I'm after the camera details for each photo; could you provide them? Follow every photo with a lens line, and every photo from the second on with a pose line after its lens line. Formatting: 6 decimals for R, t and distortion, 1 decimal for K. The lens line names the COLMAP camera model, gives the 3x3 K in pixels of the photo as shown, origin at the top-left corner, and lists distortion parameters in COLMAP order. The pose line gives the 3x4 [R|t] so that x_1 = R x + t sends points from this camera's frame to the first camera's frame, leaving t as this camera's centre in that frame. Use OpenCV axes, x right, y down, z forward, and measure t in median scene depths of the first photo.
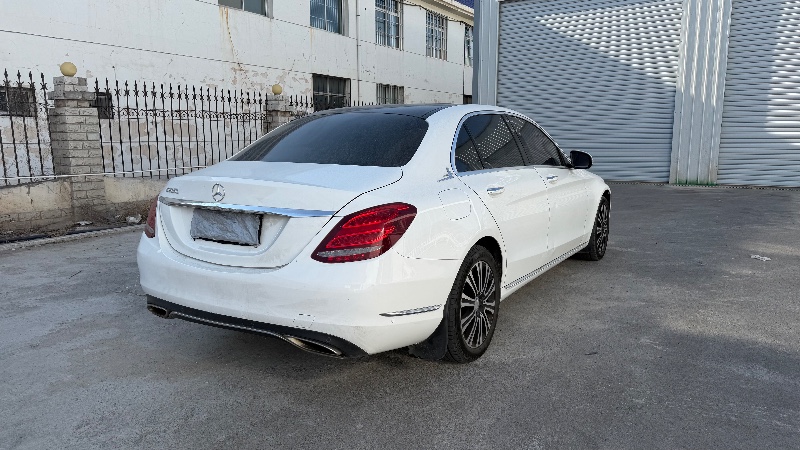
lens RADIAL K [[553.1, 0, 400.4], [0, 553.1, 249.8], [0, 0, 1]] dist [0.002206, -0.000901]
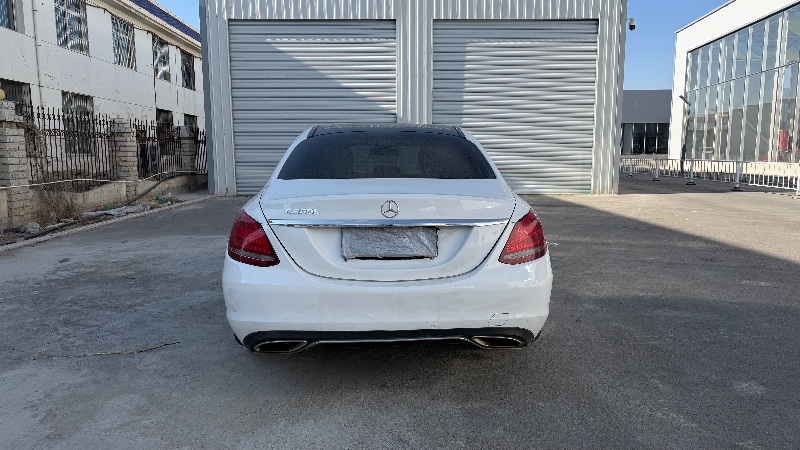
lens RADIAL K [[559.9, 0, 400.0], [0, 559.9, 225.0], [0, 0, 1]] dist [0.000576, -0.006441]
pose [[0.831316, -0.067187, 0.551724, -0.406907], [0.107715, 0.993322, -0.041338, -0.014528], [-0.545262, 0.093794, 0.833002, 0.068383]]
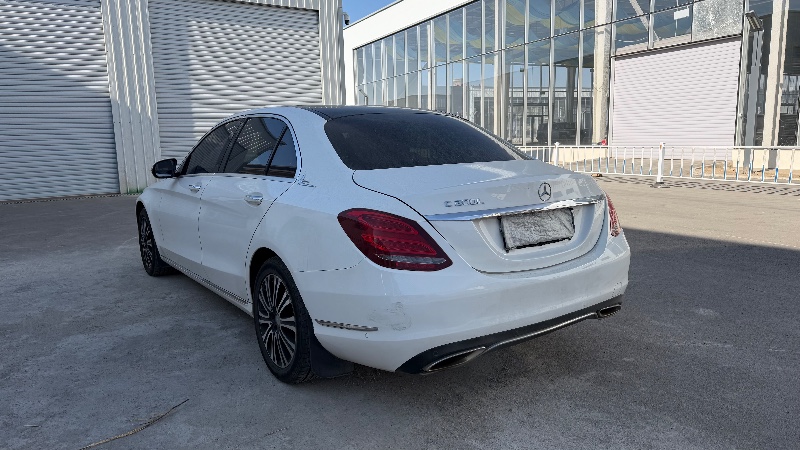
lens RADIAL K [[559.6, 0, 401.3], [0, 559.6, 234.2], [0, 0, 1]] dist [0.008228, 0.000309]
pose [[0.400594, -0.156293, 0.902827, -0.612579], [0.202666, 0.976053, 0.079044, -0.074250], [-0.893561, 0.151308, 0.422676, 0.383614]]
